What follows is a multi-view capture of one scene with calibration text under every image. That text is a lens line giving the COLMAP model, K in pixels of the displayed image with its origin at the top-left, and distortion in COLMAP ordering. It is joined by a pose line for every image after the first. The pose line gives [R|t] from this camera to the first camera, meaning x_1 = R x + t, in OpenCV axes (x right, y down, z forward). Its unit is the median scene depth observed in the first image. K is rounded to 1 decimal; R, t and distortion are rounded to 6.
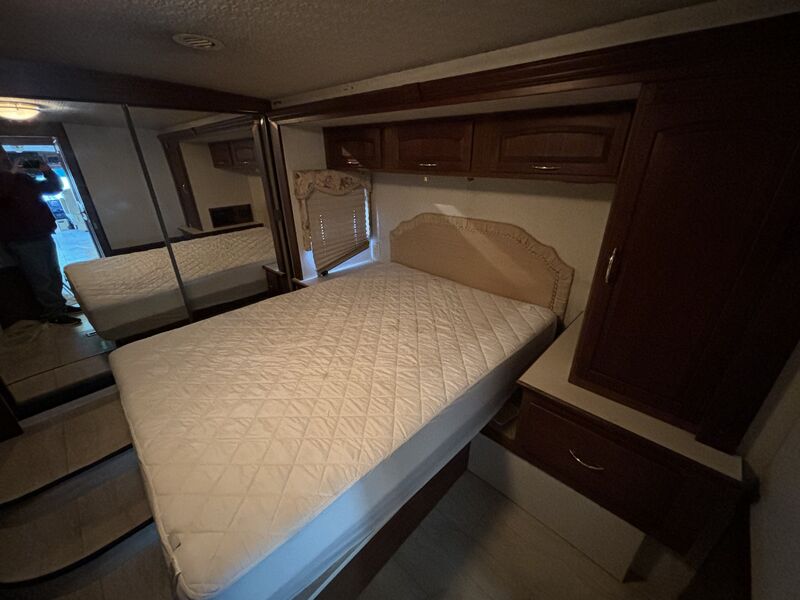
lens RADIAL K [[321.1, 0, 400.0], [0, 321.1, 300.0], [0, 0, 1]] dist [0.000668, 0.000009]
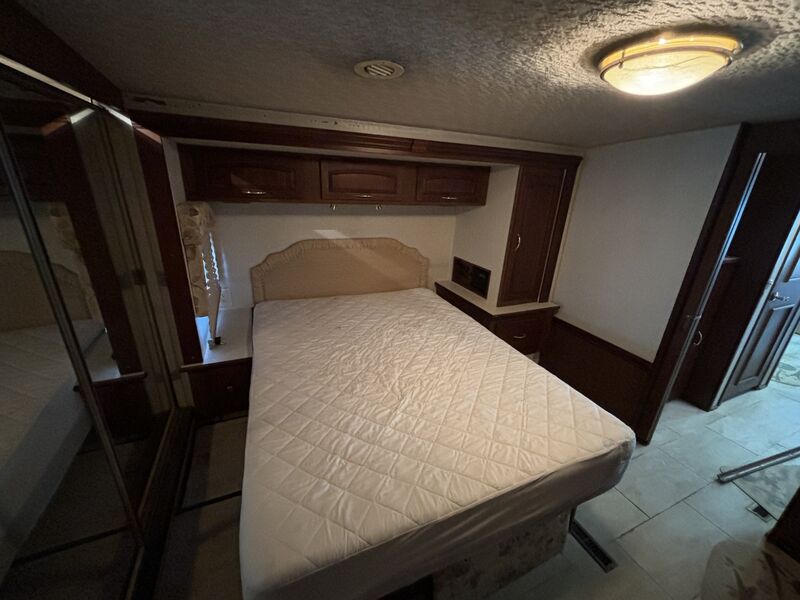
lens RADIAL K [[321.1, 0, 400.0], [0, 321.1, 300.0], [0, 0, 1]] dist [0.000668, 0.000009]
pose [[0.387815, -0.290319, 0.874822, -0.830321], [0.338500, 0.927642, 0.157788, -0.174562], [-0.857331, 0.234935, 0.458027, 0.367937]]
